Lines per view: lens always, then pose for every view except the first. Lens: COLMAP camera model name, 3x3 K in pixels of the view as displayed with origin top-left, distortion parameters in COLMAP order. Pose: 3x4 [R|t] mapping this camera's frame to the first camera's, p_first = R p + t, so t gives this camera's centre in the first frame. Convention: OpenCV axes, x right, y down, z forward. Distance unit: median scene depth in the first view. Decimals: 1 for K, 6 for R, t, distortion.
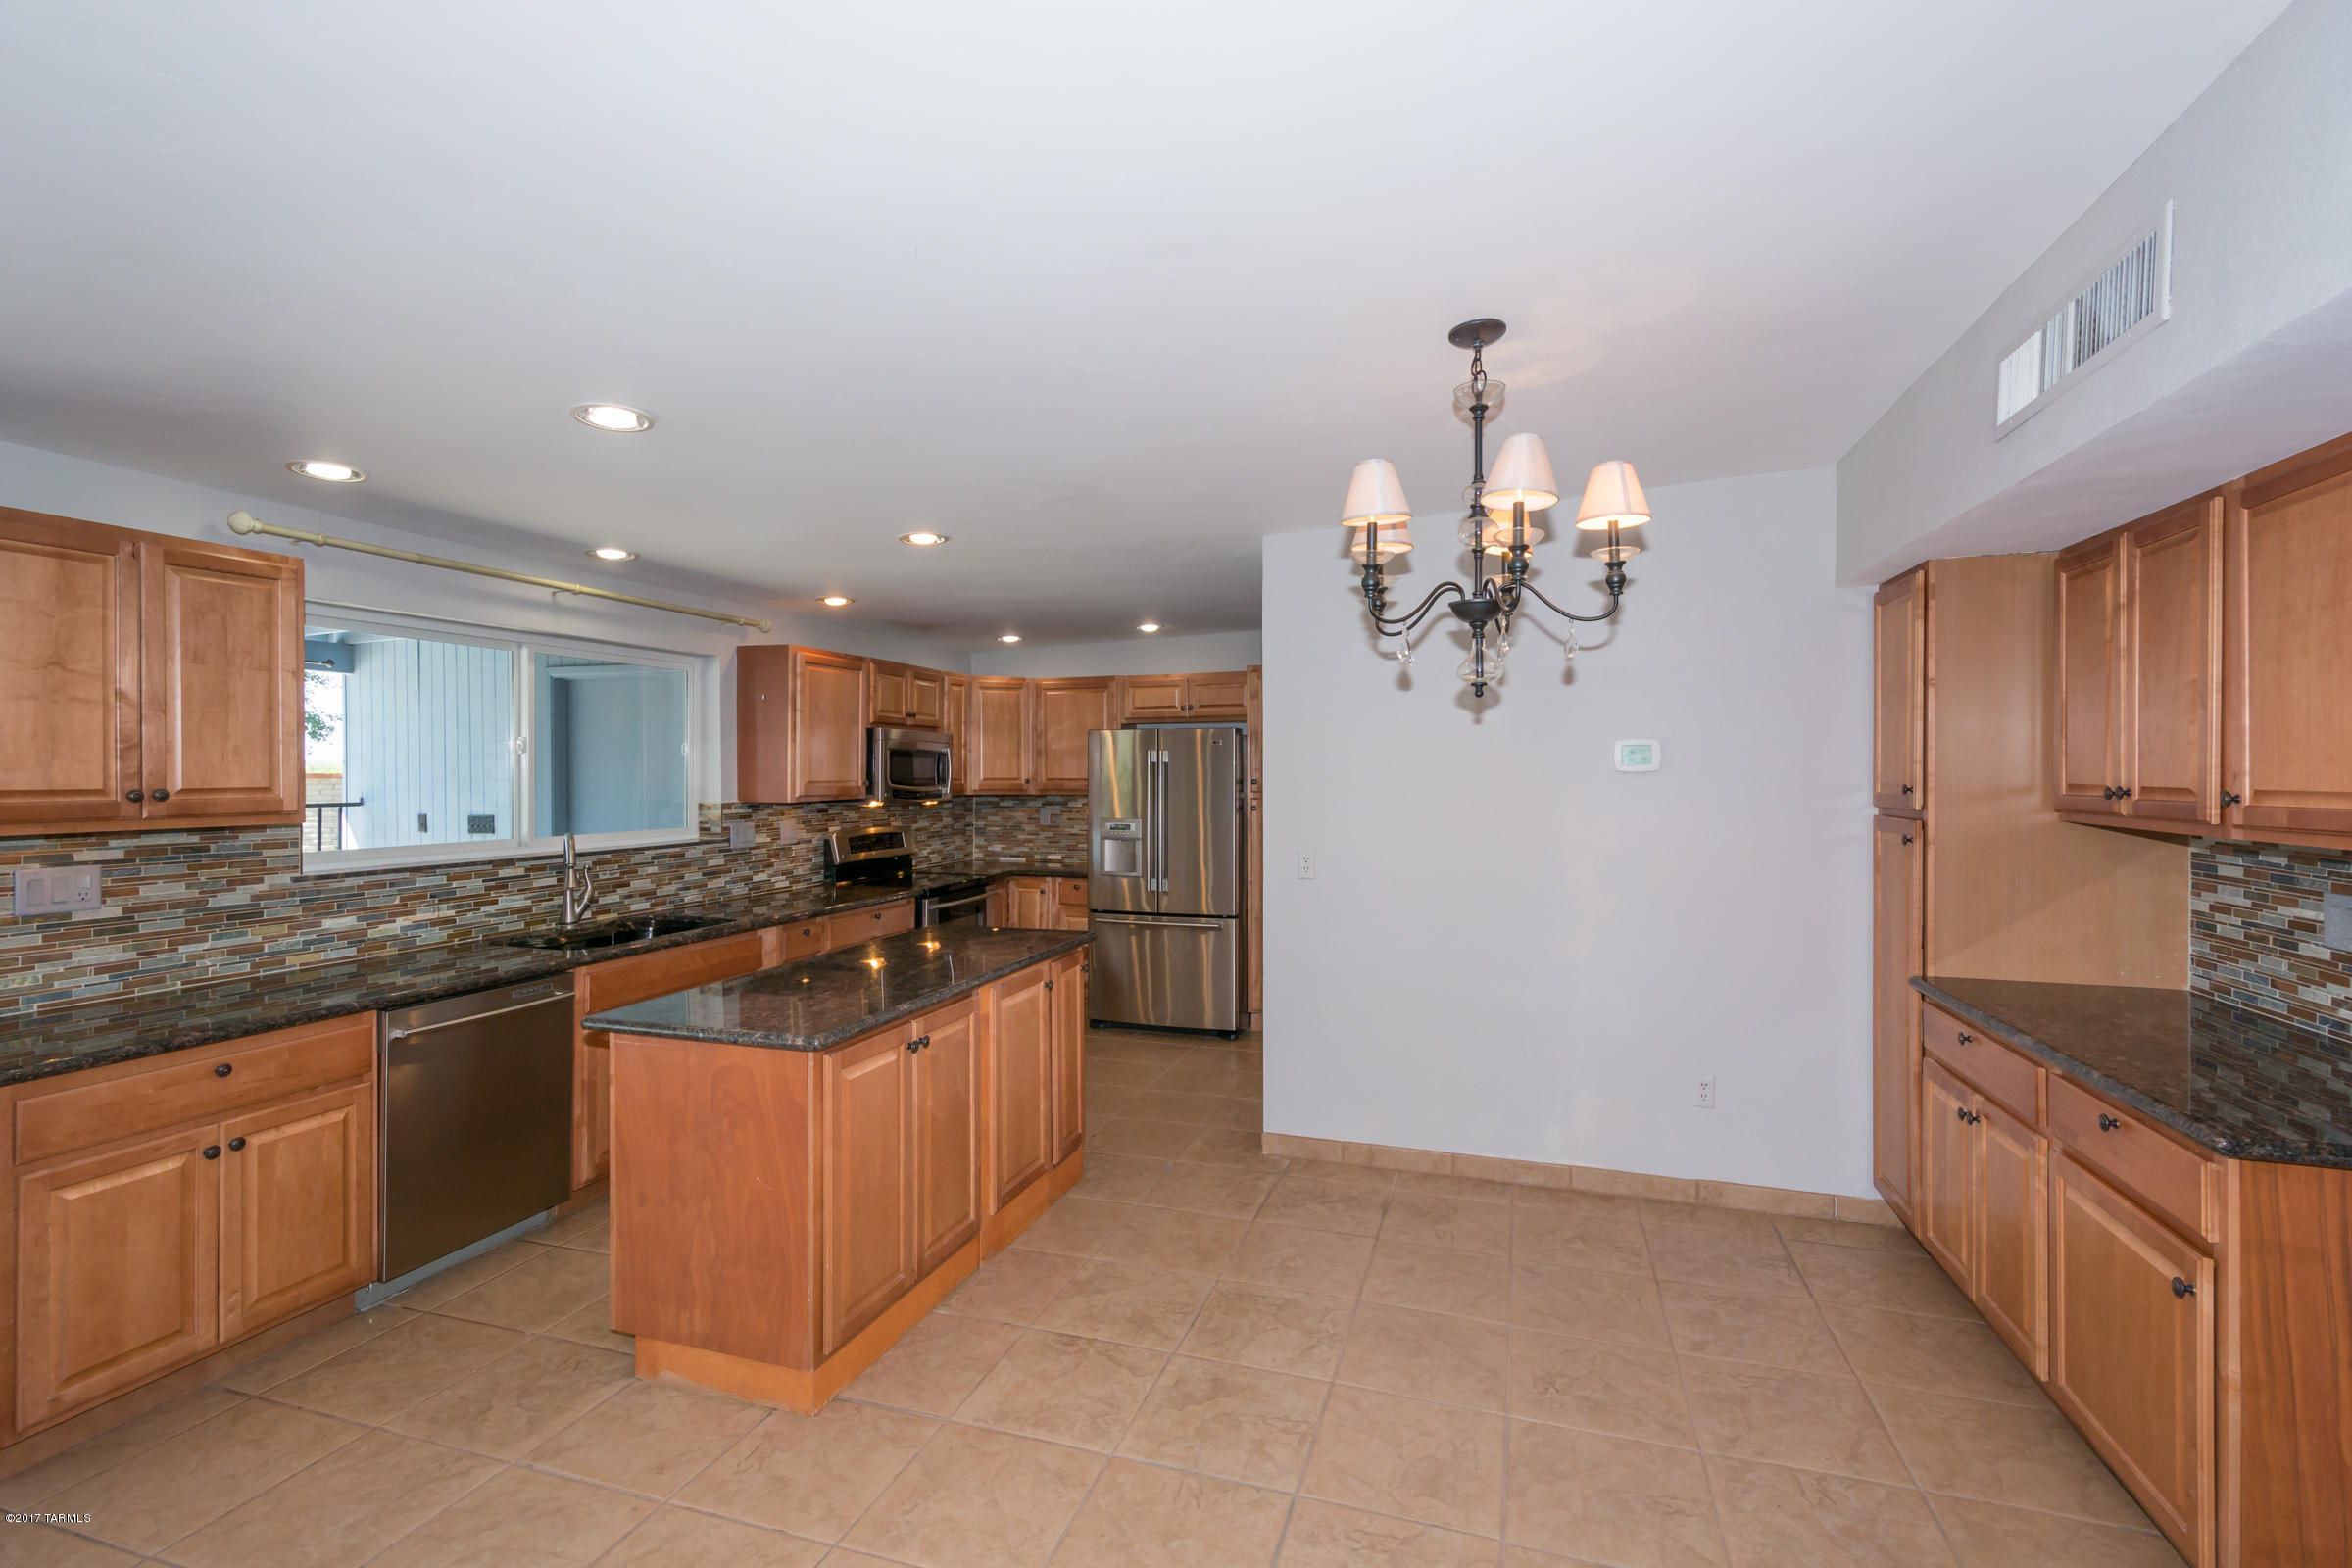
lens RADIAL K [[1021.1, 0, 1189.9], [0, 1021.1, 778.7], [0, 0, 1]] dist [0.015364, -0.006008]
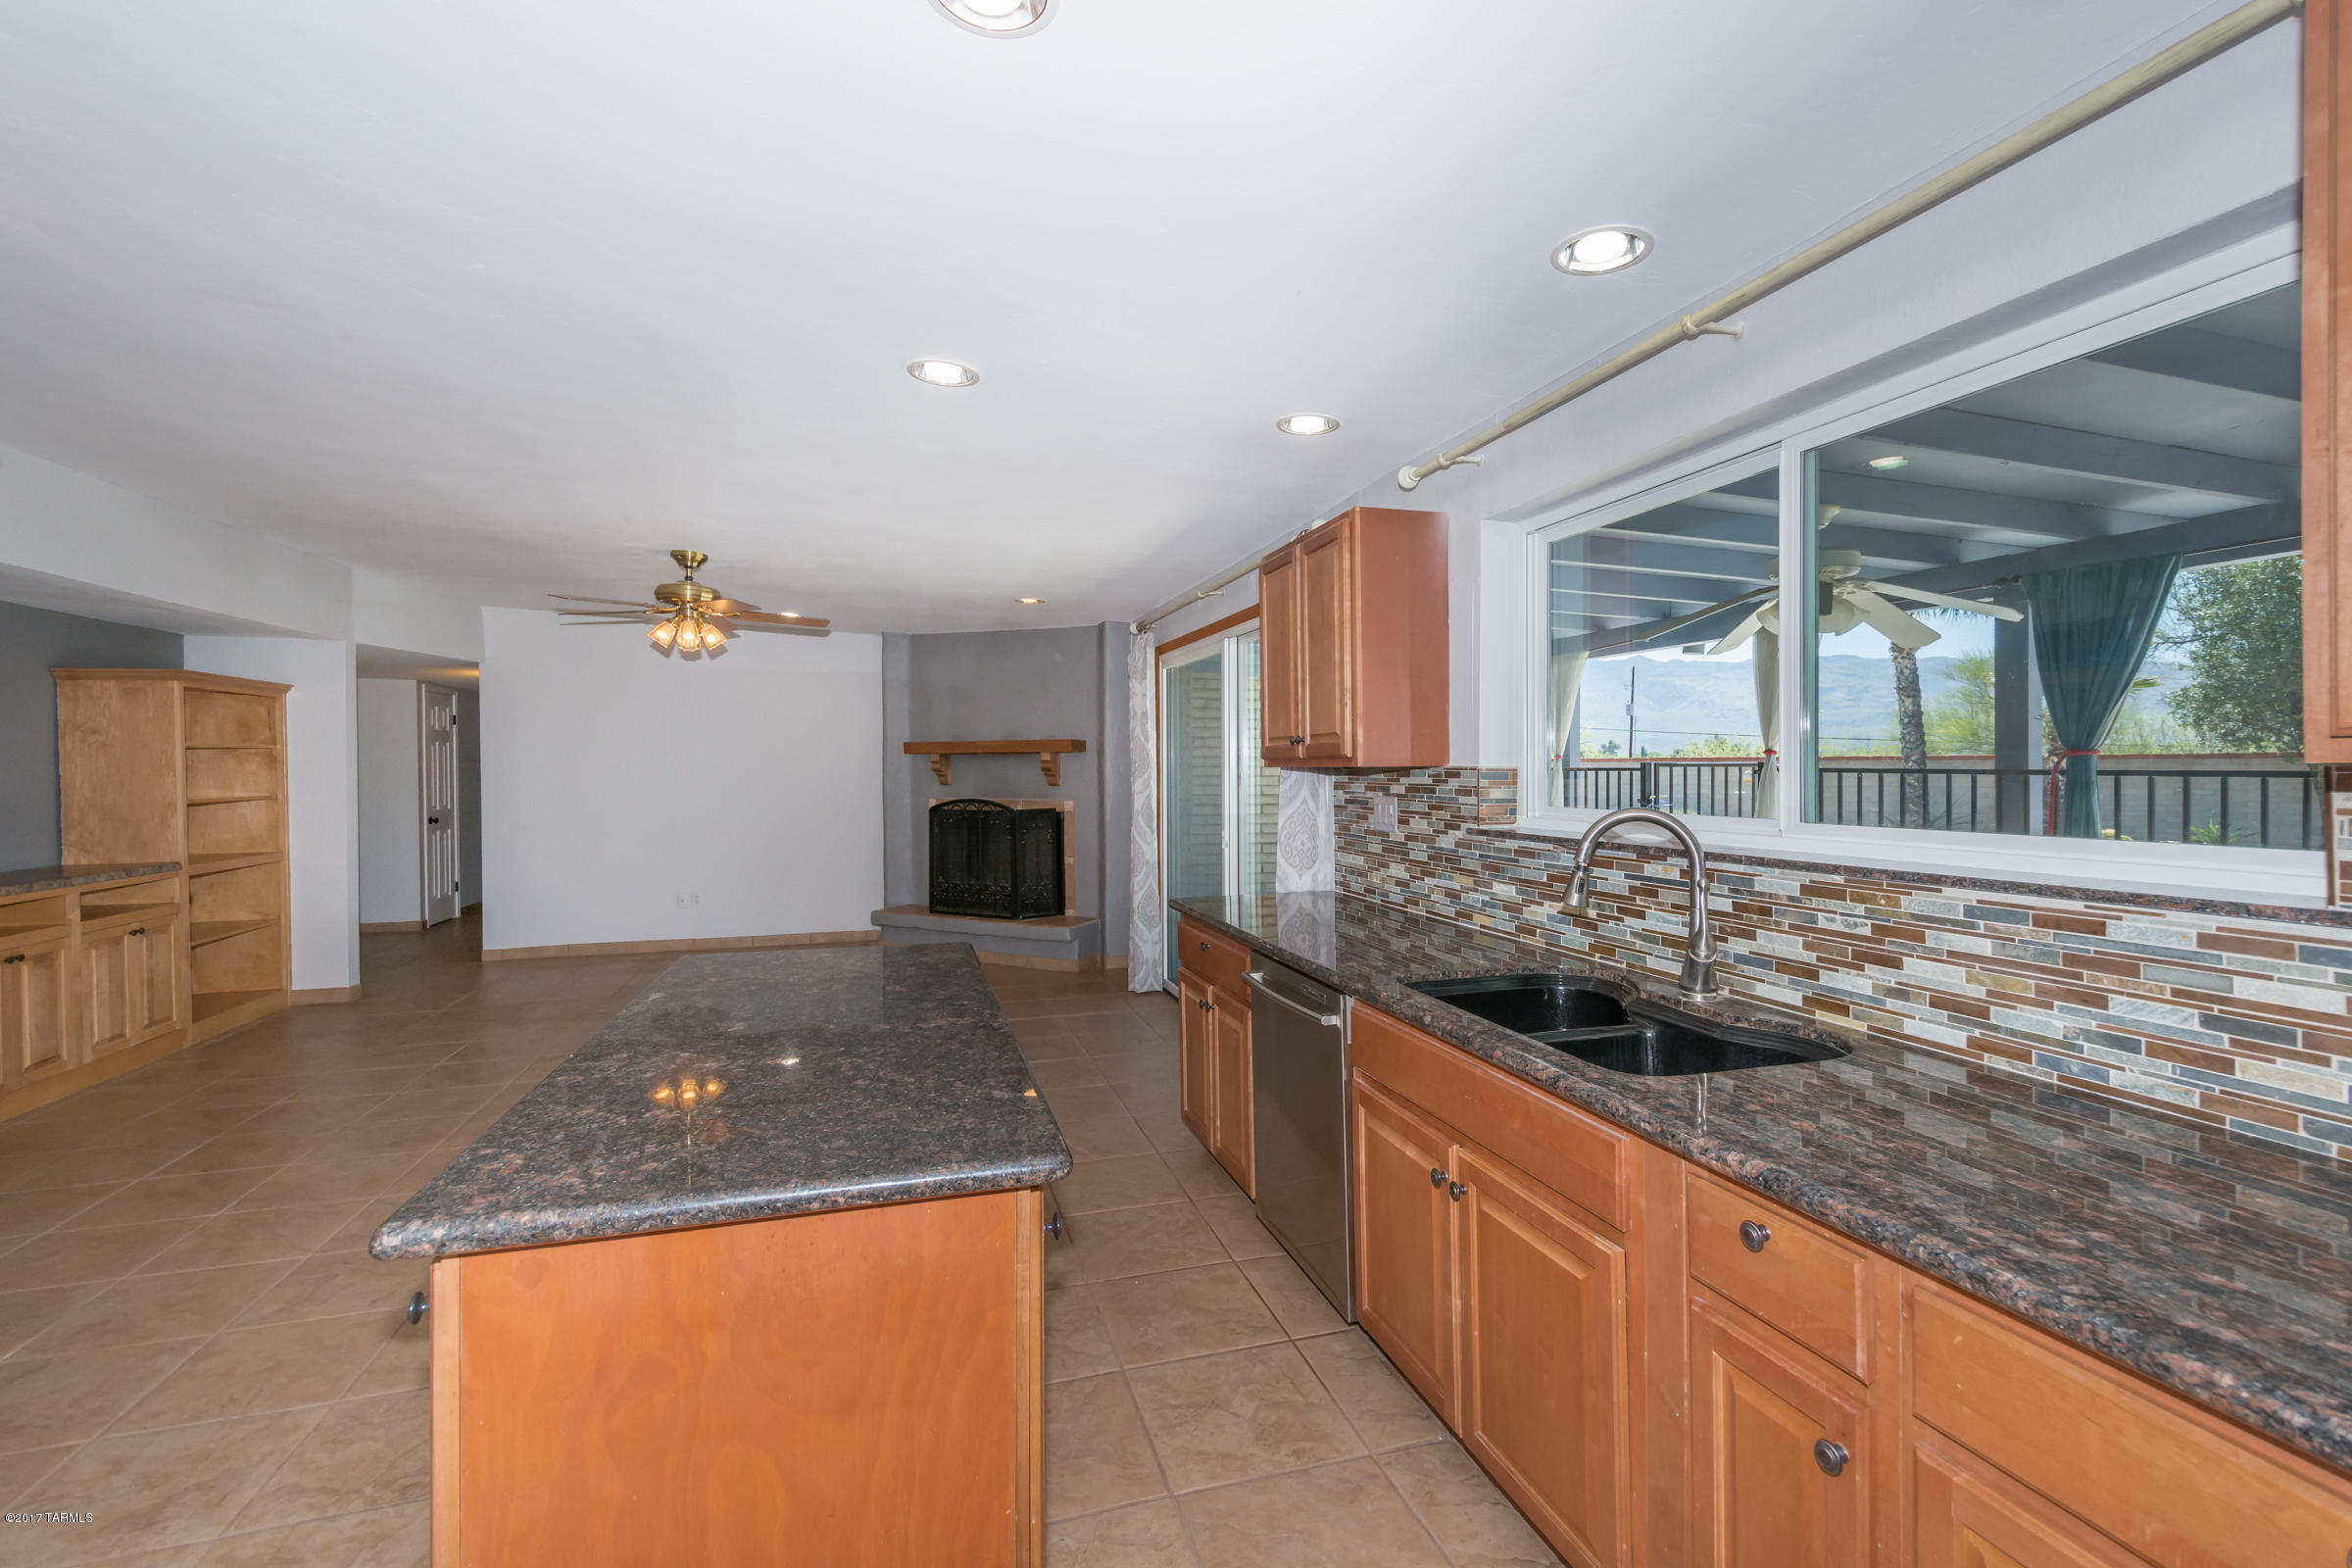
lens RADIAL K [[1021.1, 0, 1189.9], [0, 1021.1, 778.7], [0, 0, 1]] dist [0.015364, -0.006008]
pose [[-0.825460, 0.011058, -0.564352, -0.091219], [0.002066, 0.999861, 0.016570, 0.022631], [0.564457, 0.012511, -0.825368, 1.036876]]
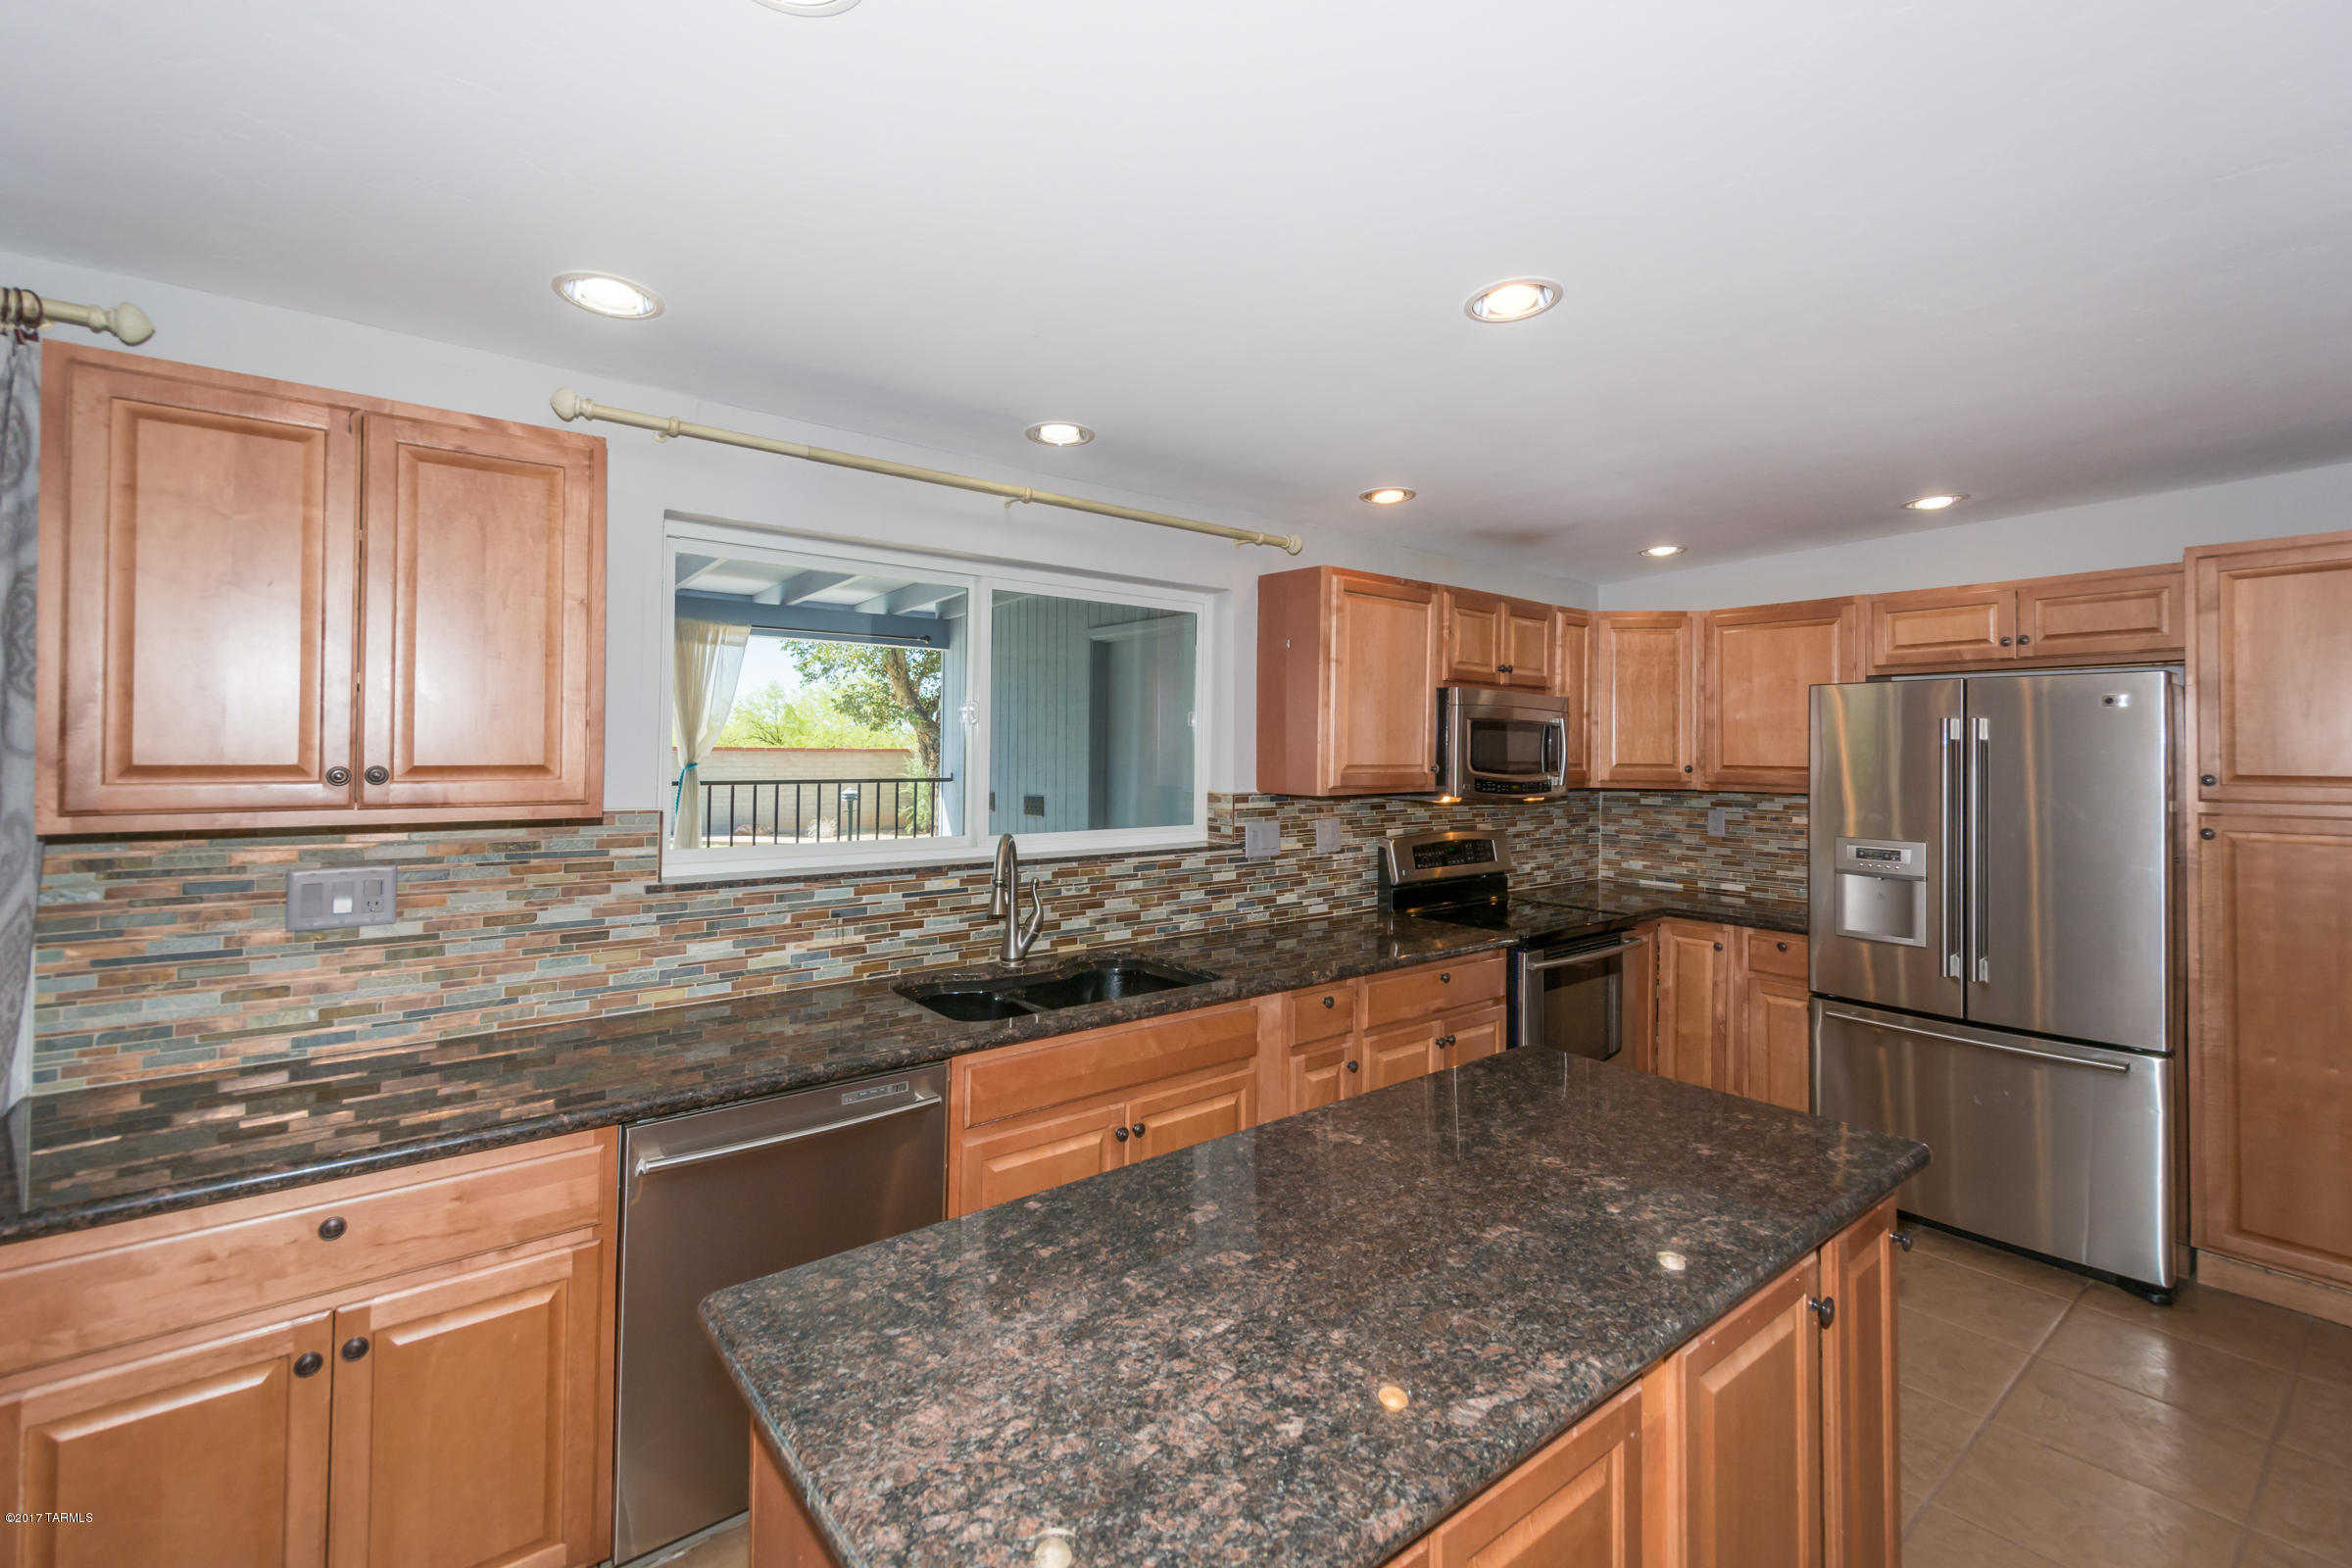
lens RADIAL K [[1021.9, 0, 1196.3], [0, 1021.9, 738.0], [0, 0, 1]] dist [0.021245, -0.000004]
pose [[0.836888, 0.001816, -0.547371, -0.085918], [-0.013550, 0.999757, -0.017399, -0.002287], [0.547206, 0.021978, 0.836709, 0.380691]]
